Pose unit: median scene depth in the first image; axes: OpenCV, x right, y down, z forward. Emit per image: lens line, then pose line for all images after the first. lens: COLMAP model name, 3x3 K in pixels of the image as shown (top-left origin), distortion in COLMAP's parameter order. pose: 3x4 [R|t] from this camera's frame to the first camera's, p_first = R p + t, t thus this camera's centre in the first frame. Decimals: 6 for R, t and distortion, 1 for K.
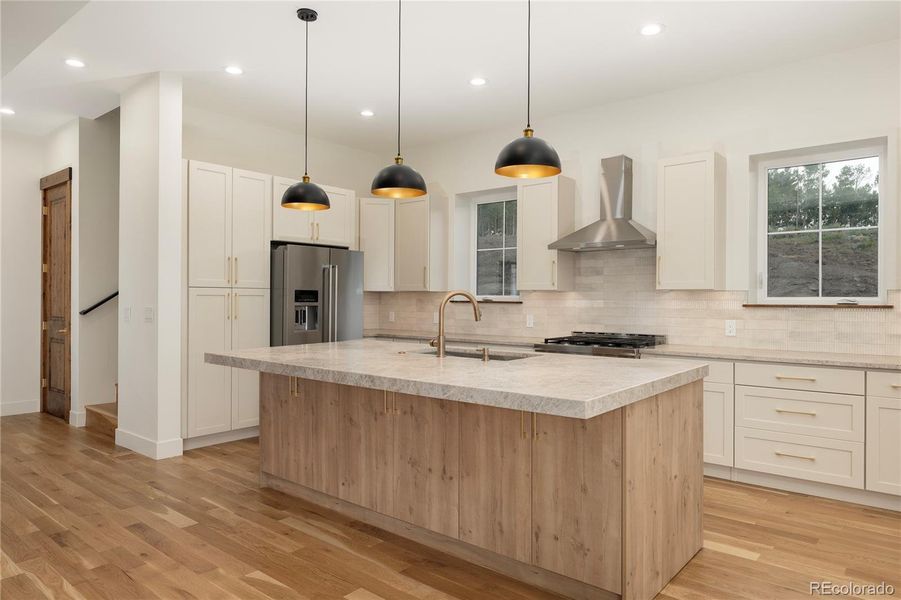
lens RADIAL K [[582.6, 0, 450.5], [0, 582.6, 300.0], [0, 0, 1]] dist [-0.004144, 0.000108]
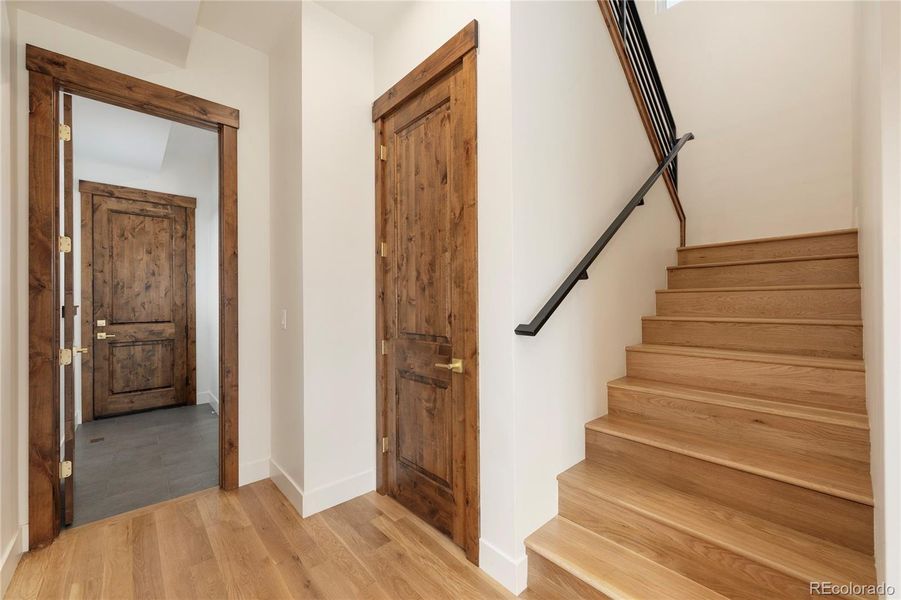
lens RADIAL K [[357.5, 0, 450.5], [0, 357.5, 300.0], [0, 0, 1]] dist [-0.000207, 0.000217]
pose [[0.989273, -0.012229, -0.145568, -0.581146], [0.010937, 0.999893, -0.009673, 0.000723], [0.145671, 0.007977, 0.989301, 0.654991]]
